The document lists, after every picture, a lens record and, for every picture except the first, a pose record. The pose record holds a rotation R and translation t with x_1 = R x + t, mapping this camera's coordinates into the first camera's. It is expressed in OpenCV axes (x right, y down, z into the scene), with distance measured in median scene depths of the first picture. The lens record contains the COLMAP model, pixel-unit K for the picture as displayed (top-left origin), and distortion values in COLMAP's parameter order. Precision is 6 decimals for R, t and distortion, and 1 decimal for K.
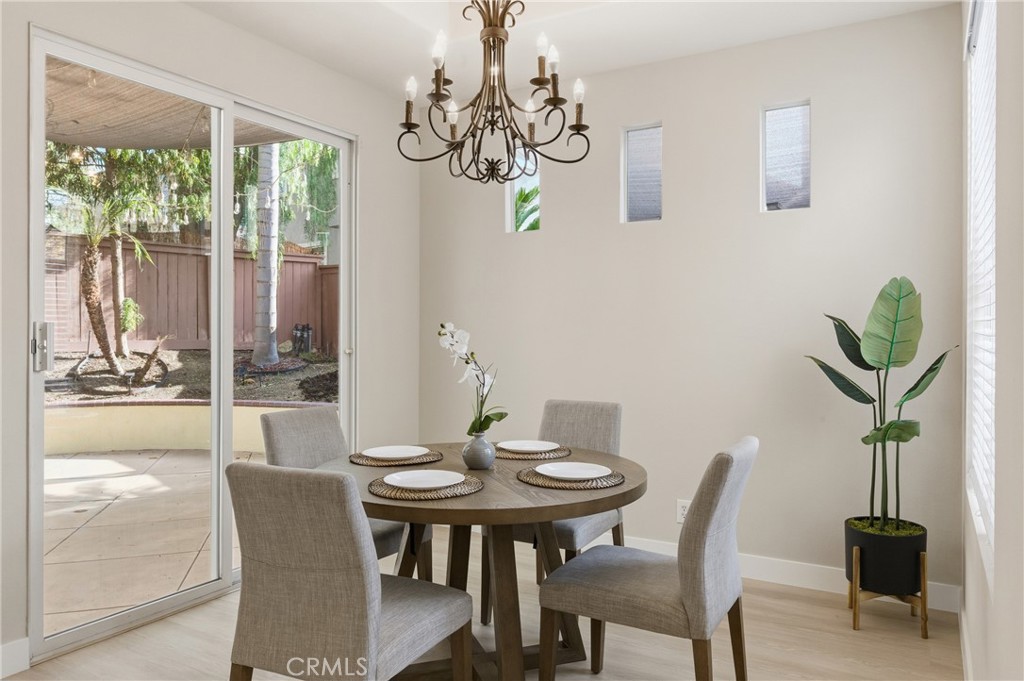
lens RADIAL K [[740.9, 0, 513.0], [0, 740.9, 328.3], [0, 0, 1]] dist [0.076198, 0.003069]
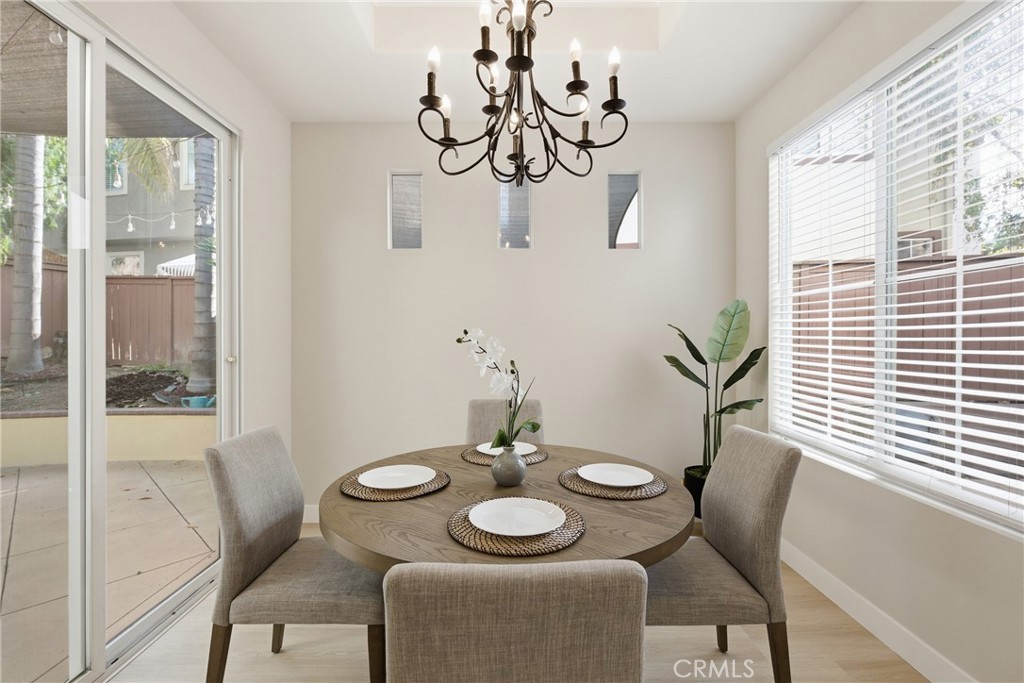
lens RADIAL K [[488.0, 0, 510.4], [0, 488.0, 336.6], [0, 0, 1]] dist [0.004672, 0.000912]
pose [[0.868125, 0.000140, 0.496345, -0.341422], [-0.001082, 0.999998, 0.001610, 0.001535], [-0.496344, -0.001935, 0.868124, 0.454915]]
